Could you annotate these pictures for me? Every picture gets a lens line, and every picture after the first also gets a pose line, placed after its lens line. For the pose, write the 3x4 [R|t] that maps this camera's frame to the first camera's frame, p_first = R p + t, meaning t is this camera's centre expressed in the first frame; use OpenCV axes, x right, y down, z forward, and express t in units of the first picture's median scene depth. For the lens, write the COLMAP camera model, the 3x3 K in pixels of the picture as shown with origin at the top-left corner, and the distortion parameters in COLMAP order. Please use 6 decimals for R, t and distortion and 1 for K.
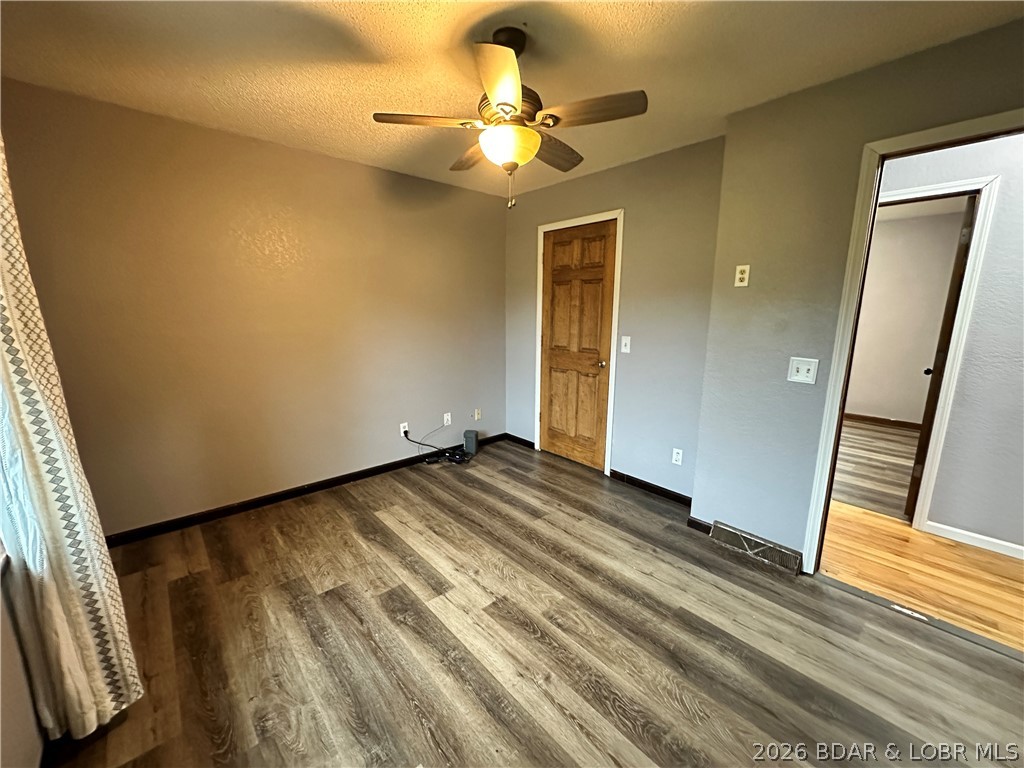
lens RADIAL K [[407.4, 0, 512.0], [0, 407.4, 384.0], [0, 0, 1]] dist [-0.000182, 0.000285]
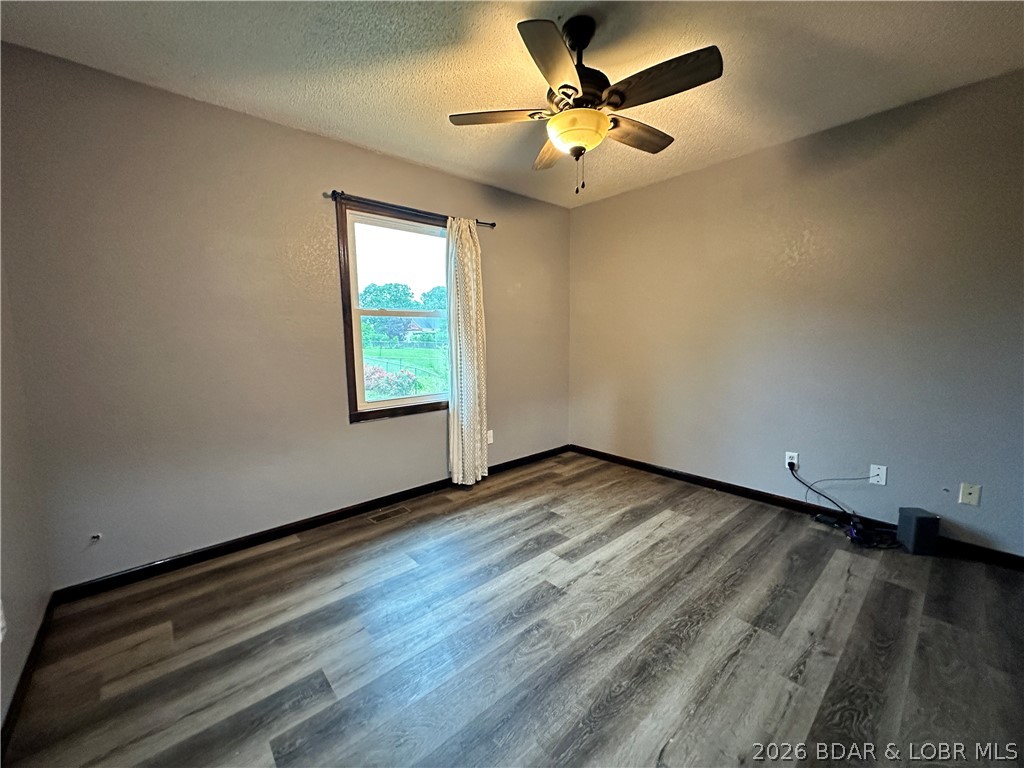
lens RADIAL K [[407.4, 0, 512.0], [0, 407.4, 384.0], [0, 0, 1]] dist [-0.000182, 0.000285]
pose [[-0.005374, 0.114290, -0.993433, 0.832006], [-0.171150, 0.978683, 0.113519, -0.049017], [0.985230, 0.170636, 0.014301, 0.729543]]
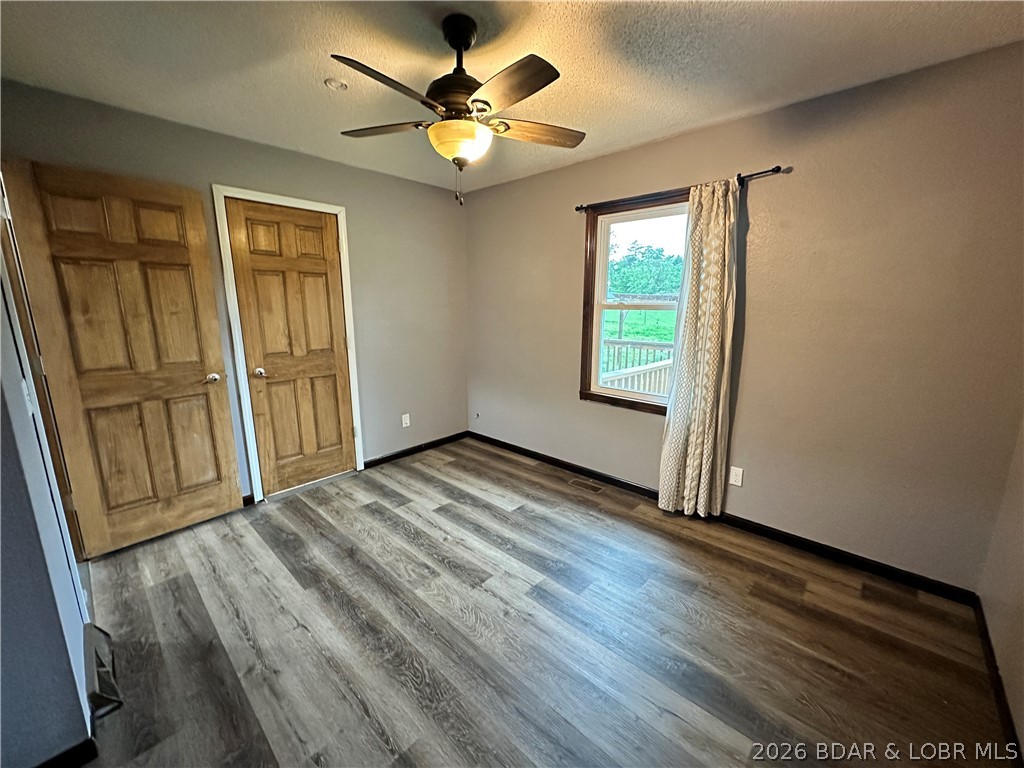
lens RADIAL K [[407.4, 0, 512.0], [0, 407.4, 384.0], [0, 0, 1]] dist [-0.000182, 0.000285]
pose [[-0.996028, 0.010519, -0.088415, -0.027768], [-0.023205, 0.928012, 0.371826, -0.320807], [0.085962, 0.372401, -0.924082, 1.660483]]
